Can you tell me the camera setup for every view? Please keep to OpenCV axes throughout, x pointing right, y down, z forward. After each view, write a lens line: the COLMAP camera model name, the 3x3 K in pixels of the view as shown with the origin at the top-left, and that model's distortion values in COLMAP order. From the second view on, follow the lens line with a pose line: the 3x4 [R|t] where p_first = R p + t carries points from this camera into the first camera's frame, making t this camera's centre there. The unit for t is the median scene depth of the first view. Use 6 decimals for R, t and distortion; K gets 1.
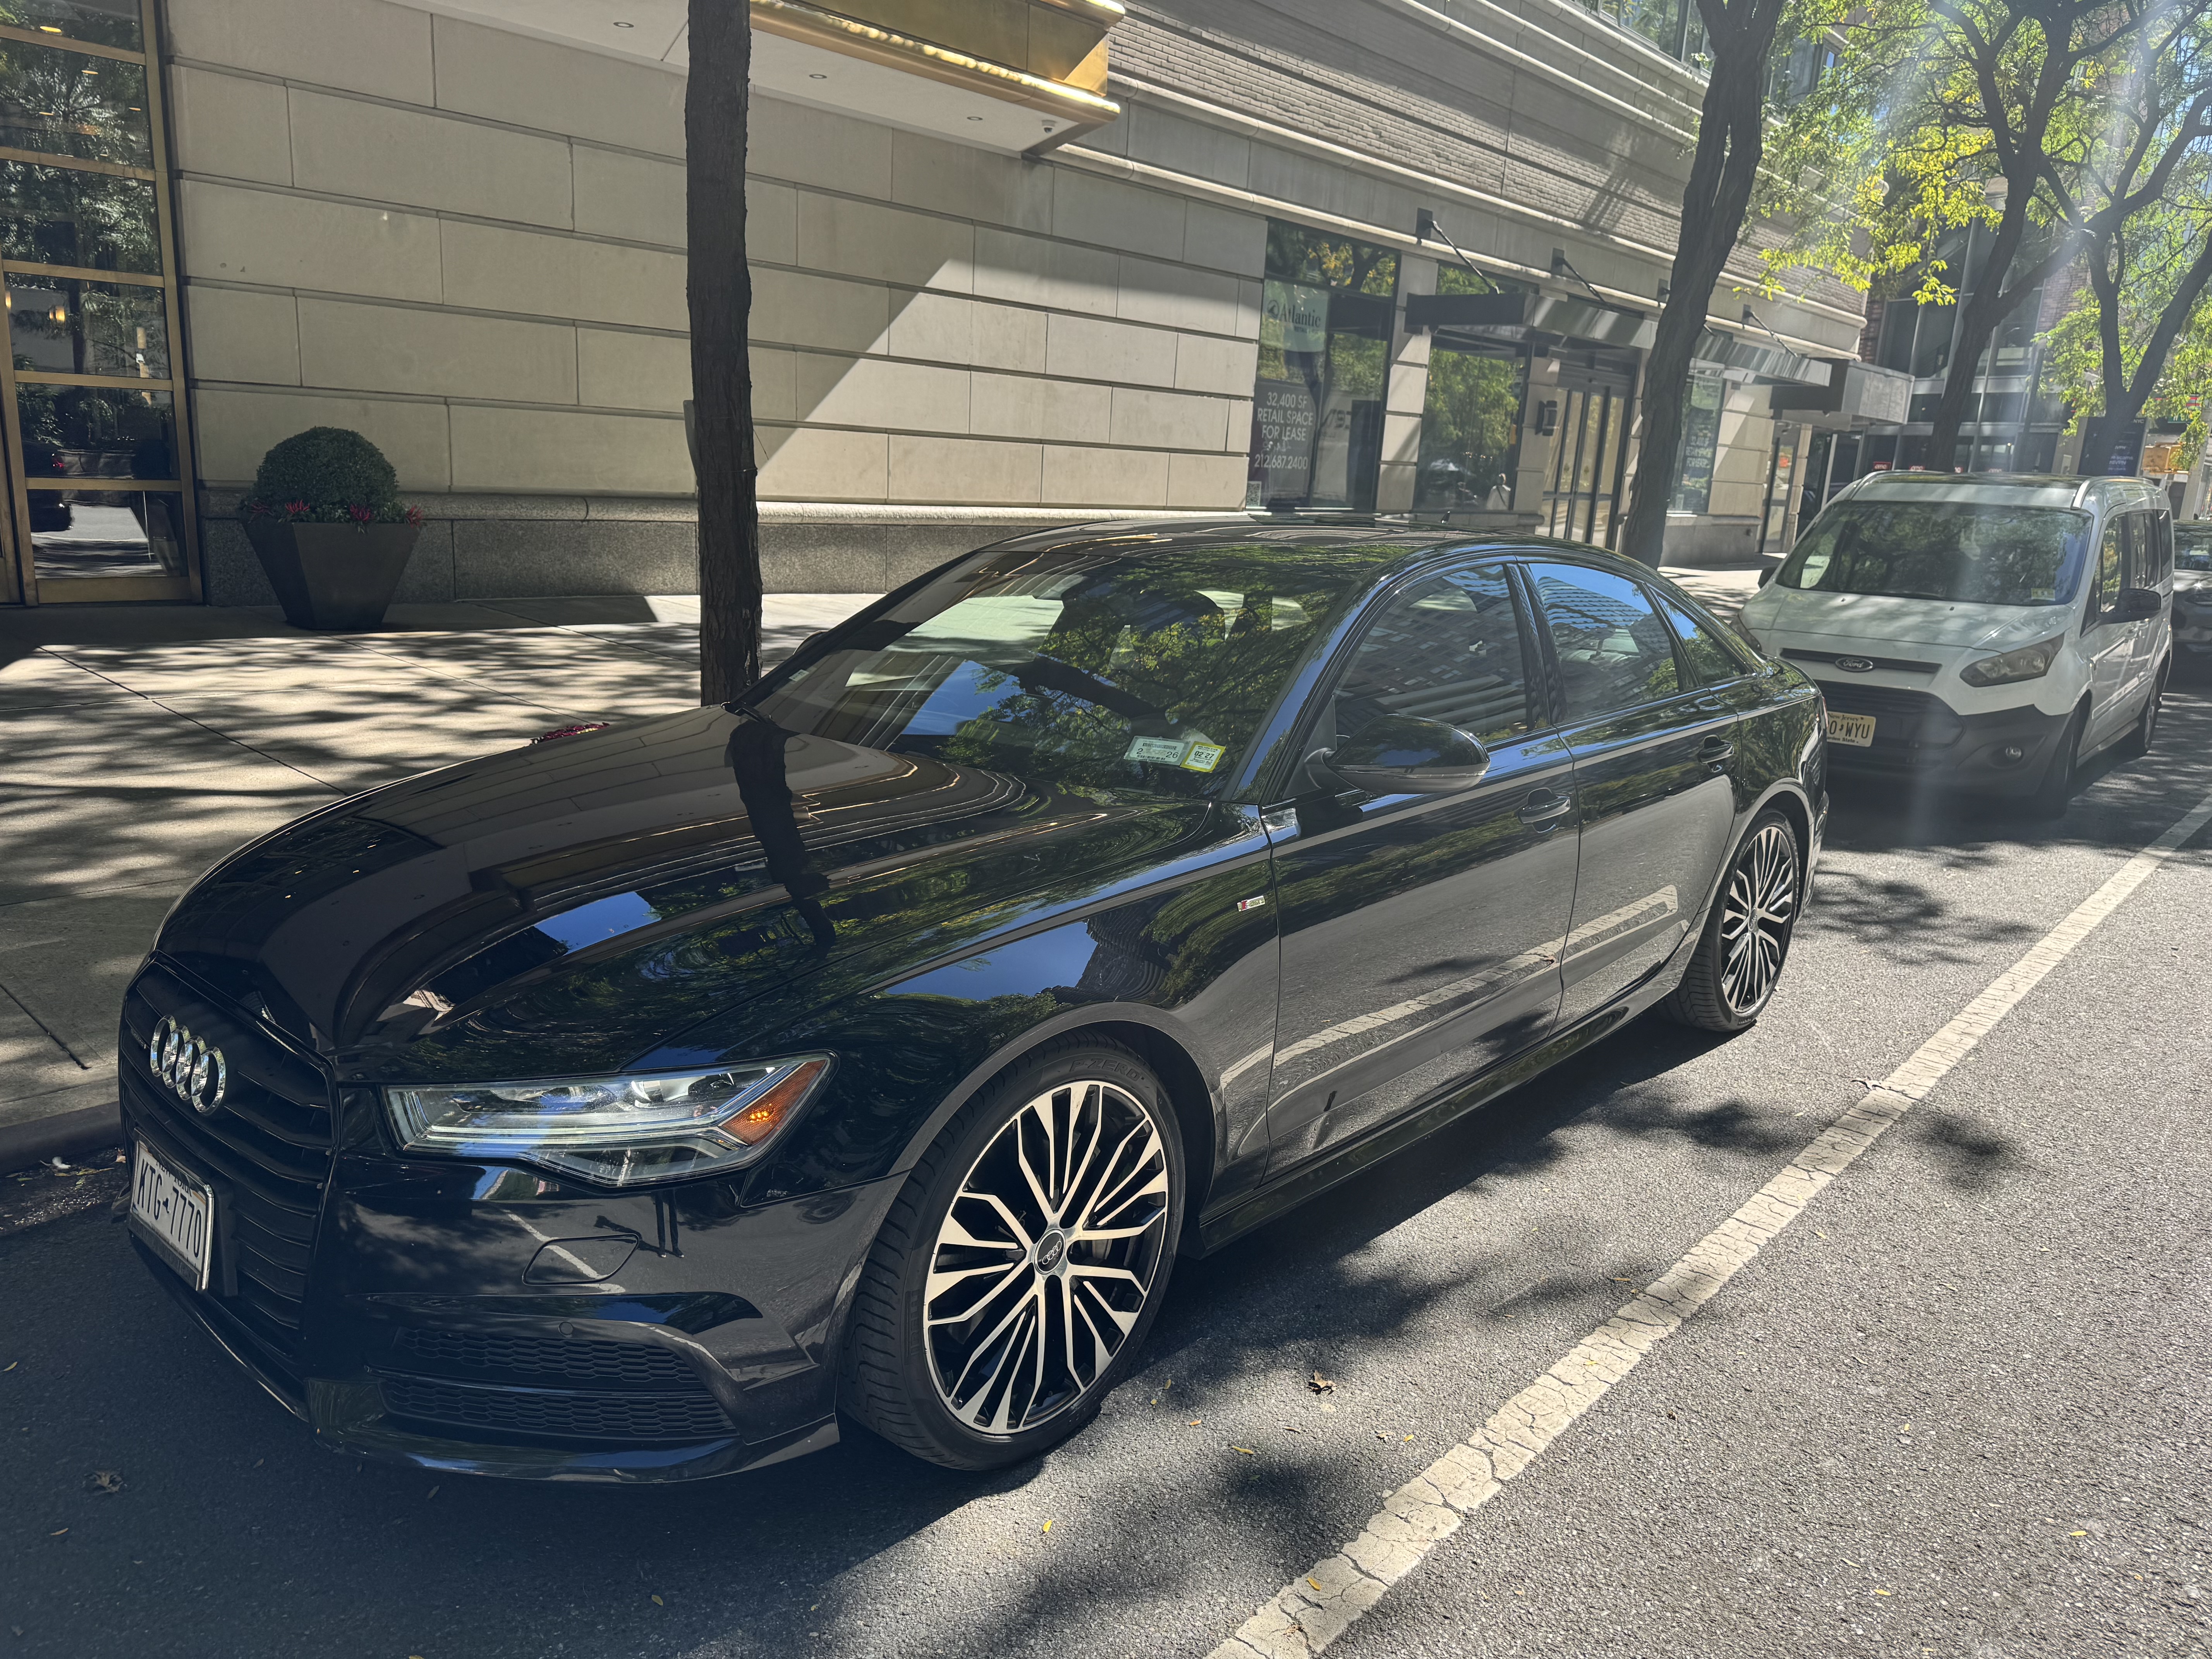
lens RADIAL K [[1568.3, 0, 1100.1], [0, 1568.3, 819.3], [0, 0, 1]] dist [-0.036066, -0.001331]
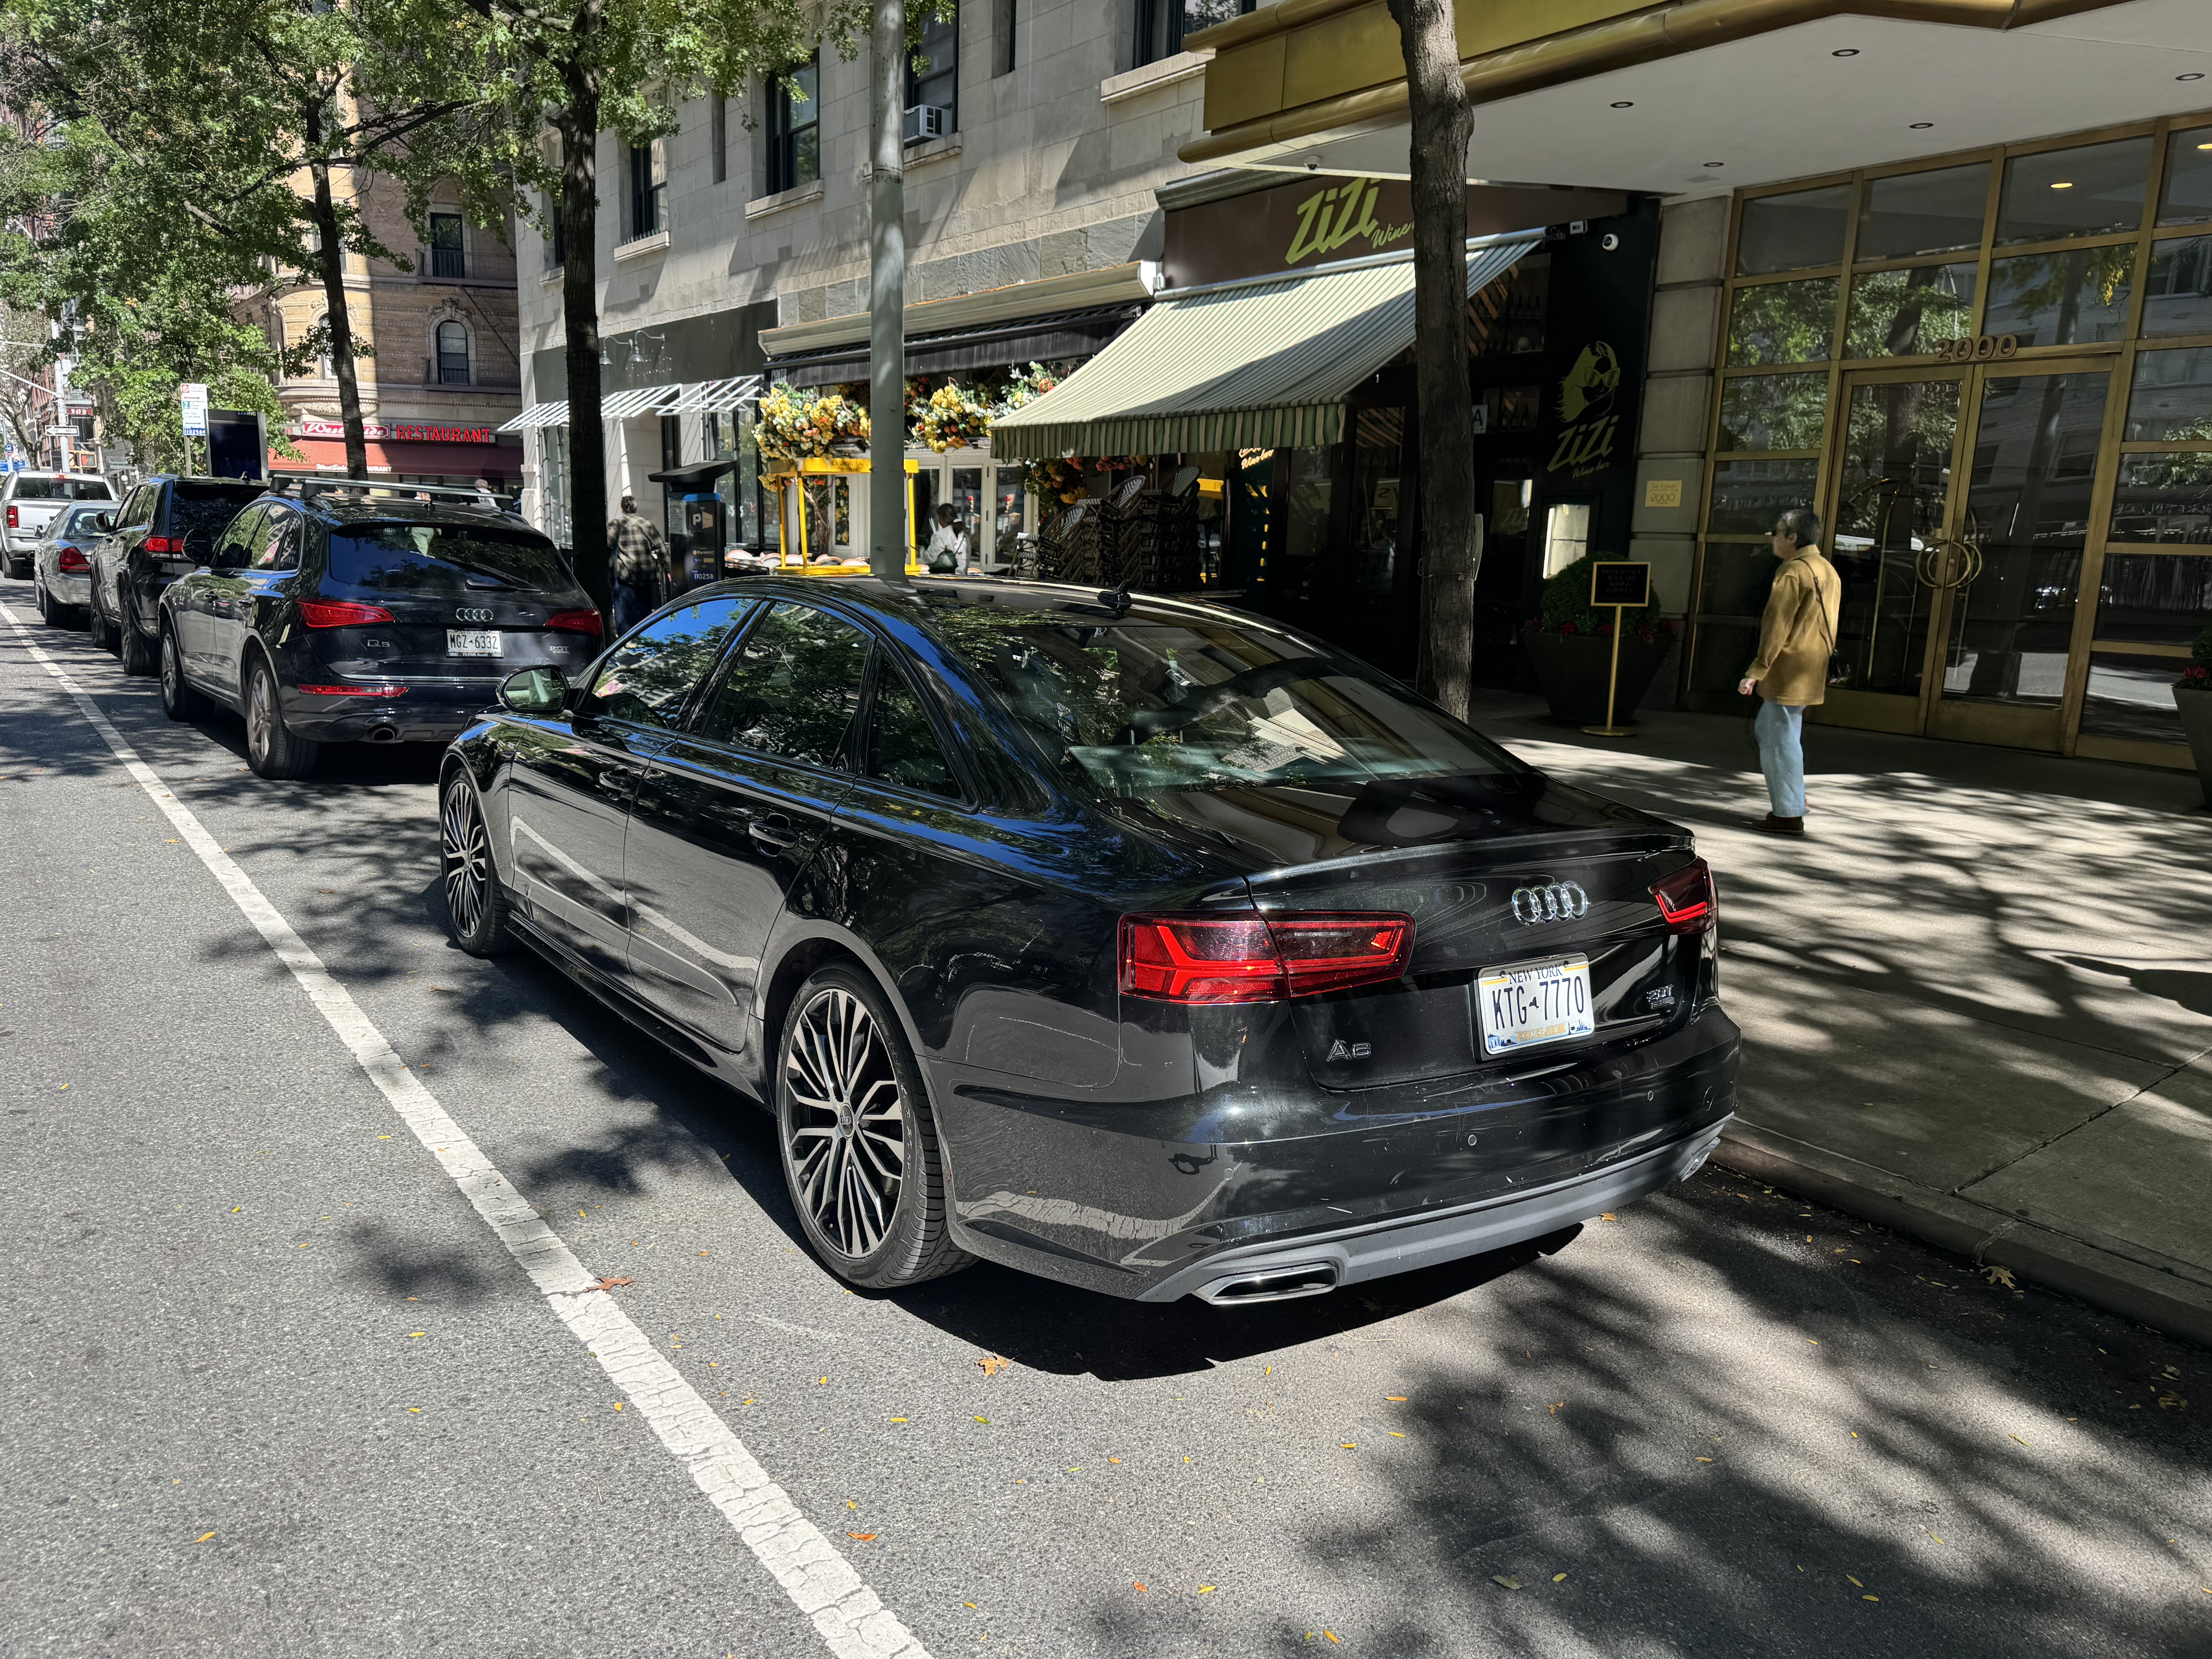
lens RADIAL K [[1568.3, 0, 1102.3], [0, 1568.3, 828.7], [0, 0, 1]] dist [-0.036066, -0.001331]
pose [[-0.196846, 0.107786, -0.974492, 1.486951], [-0.262156, 0.951962, 0.158249, -0.281411], [0.944736, 0.286619, -0.159133, 1.646610]]
